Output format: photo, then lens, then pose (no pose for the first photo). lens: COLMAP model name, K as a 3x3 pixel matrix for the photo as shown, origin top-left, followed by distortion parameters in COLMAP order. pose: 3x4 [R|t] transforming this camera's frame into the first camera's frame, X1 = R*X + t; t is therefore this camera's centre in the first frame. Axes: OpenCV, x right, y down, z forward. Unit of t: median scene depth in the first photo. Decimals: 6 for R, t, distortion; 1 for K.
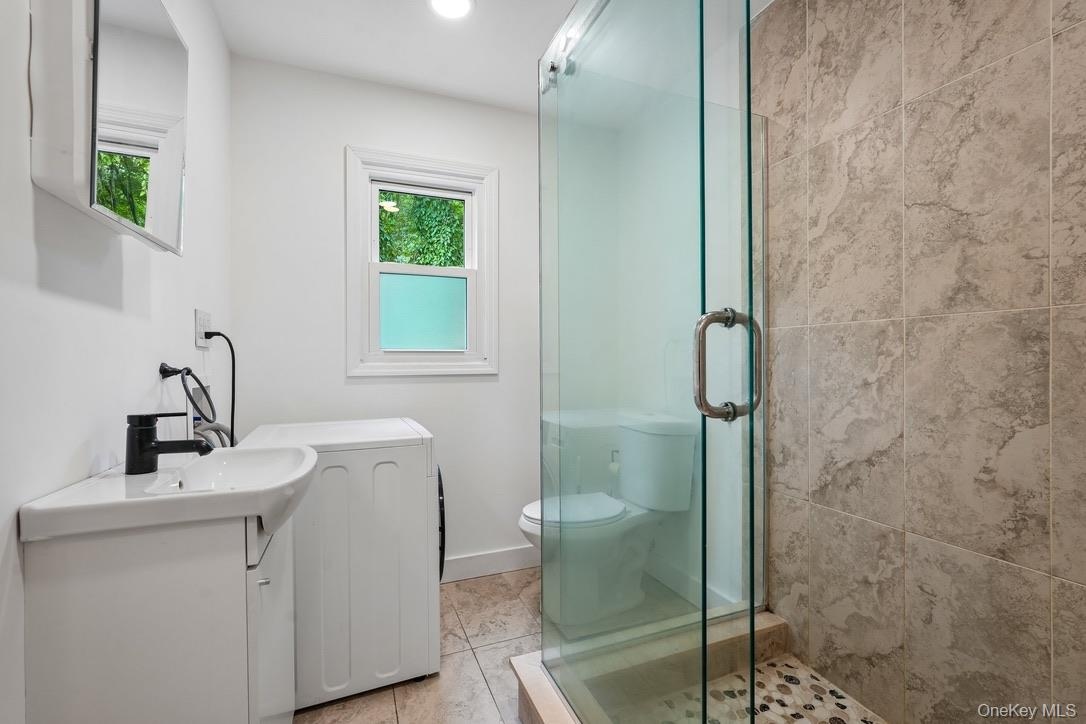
lens RADIAL K [[474.7, 0, 543.0], [0, 474.7, 362.0], [0, 0, 1]] dist [-0.003670, 0.000104]
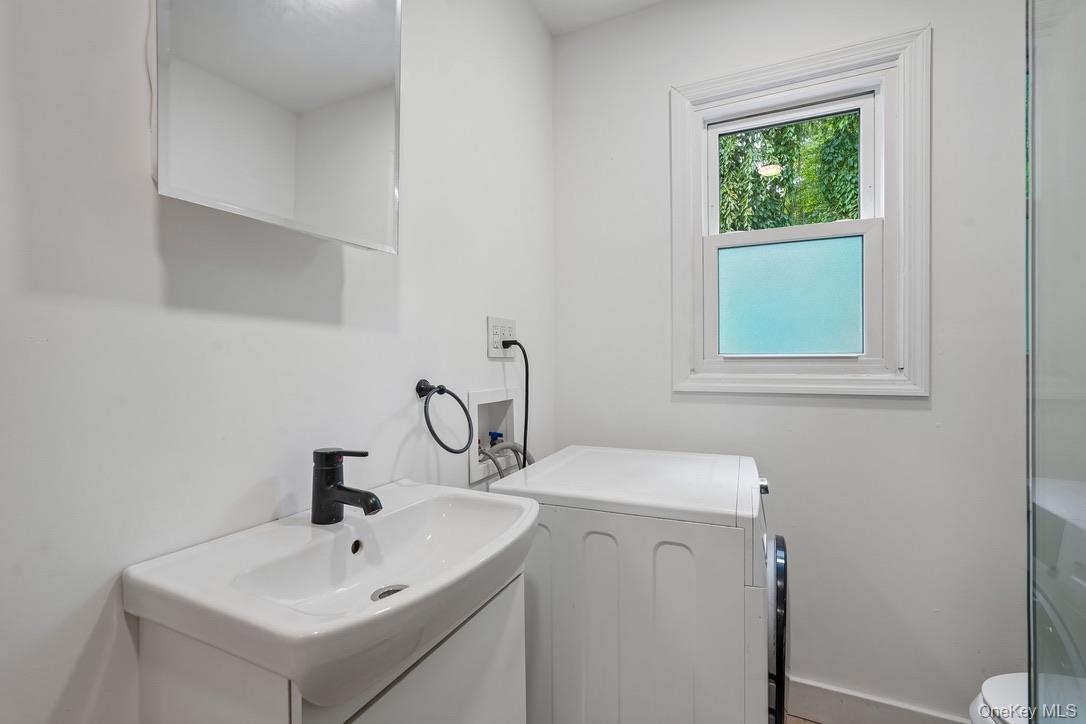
lens RADIAL K [[474.7, 0, 543.0], [0, 474.7, 362.0], [0, 0, 1]] dist [-0.003670, 0.000104]
pose [[0.683125, 0.006228, -0.730275, 0.003493], [-0.000547, 0.999968, 0.008016, -0.023223], [0.730301, -0.005077, 0.683106, 0.328613]]
